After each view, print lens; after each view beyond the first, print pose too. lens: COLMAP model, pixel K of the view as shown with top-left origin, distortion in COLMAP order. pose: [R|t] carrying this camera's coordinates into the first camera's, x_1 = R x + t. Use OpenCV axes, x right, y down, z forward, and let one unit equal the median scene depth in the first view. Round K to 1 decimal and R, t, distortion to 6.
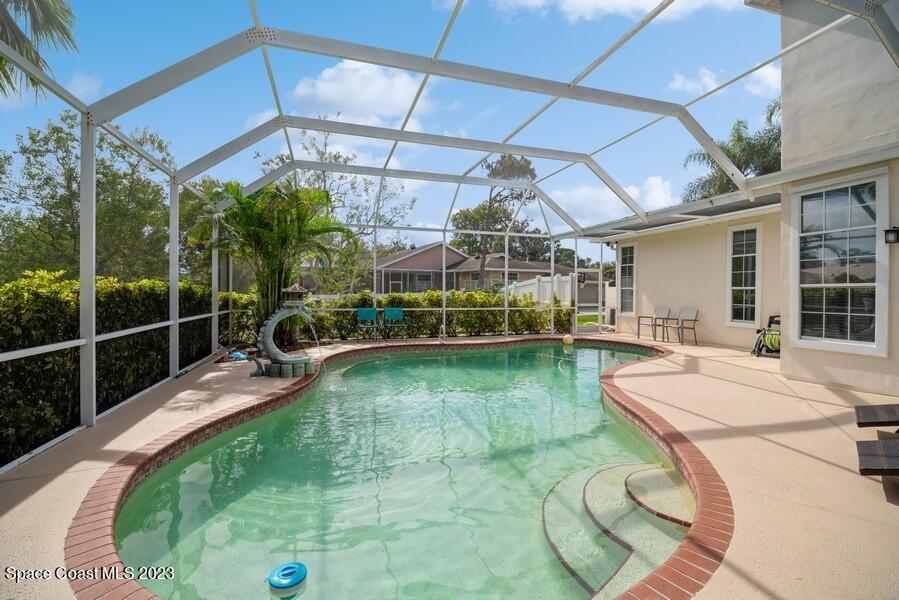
lens RADIAL K [[399.3, 0, 451.7], [0, 399.3, 292.7], [0, 0, 1]] dist [-0.004322, -0.000769]
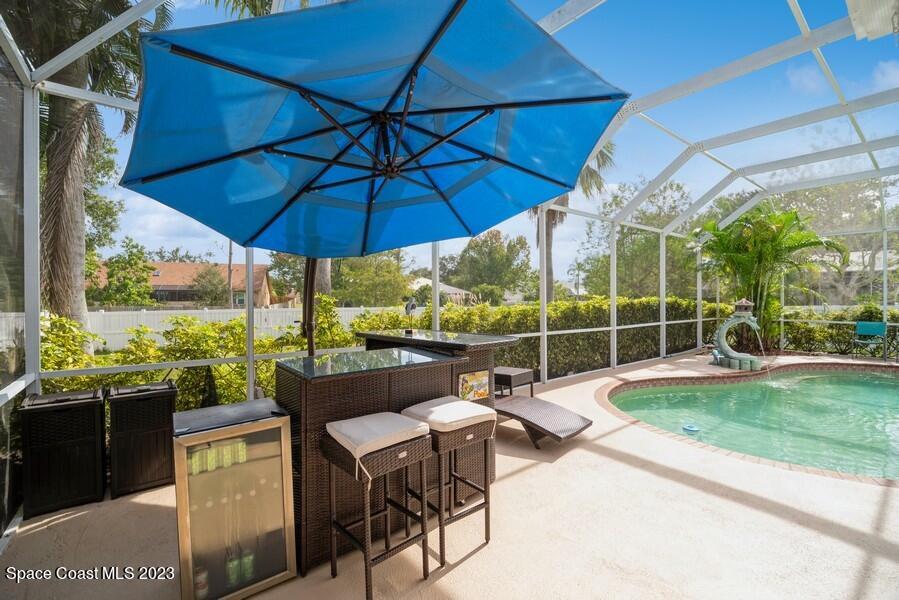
lens RADIAL K [[393.8, 0, 452.3], [0, 393.8, 298.7], [0, 0, 1]] dist [-0.005752, -0.000763]
pose [[0.366939, -0.003430, -0.930239, 0.445954], [-0.000627, 0.999992, -0.003934, -0.016965], [0.930245, 0.002027, 0.366934, -0.351605]]
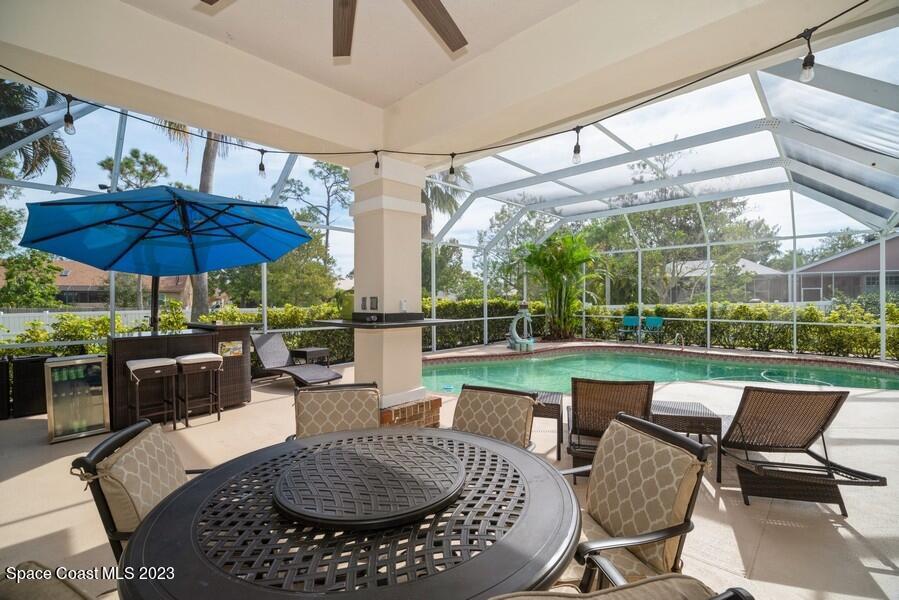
lens RADIAL K [[394.6, 0, 449.0], [0, 394.6, 298.1], [0, 0, 1]] dist [-0.004221, -0.000361]
pose [[0.480602, -0.006056, -0.876918, 1.005299], [0.002264, 0.999981, -0.005665, -0.021823], [0.876936, 0.000737, 0.480606, -0.158730]]
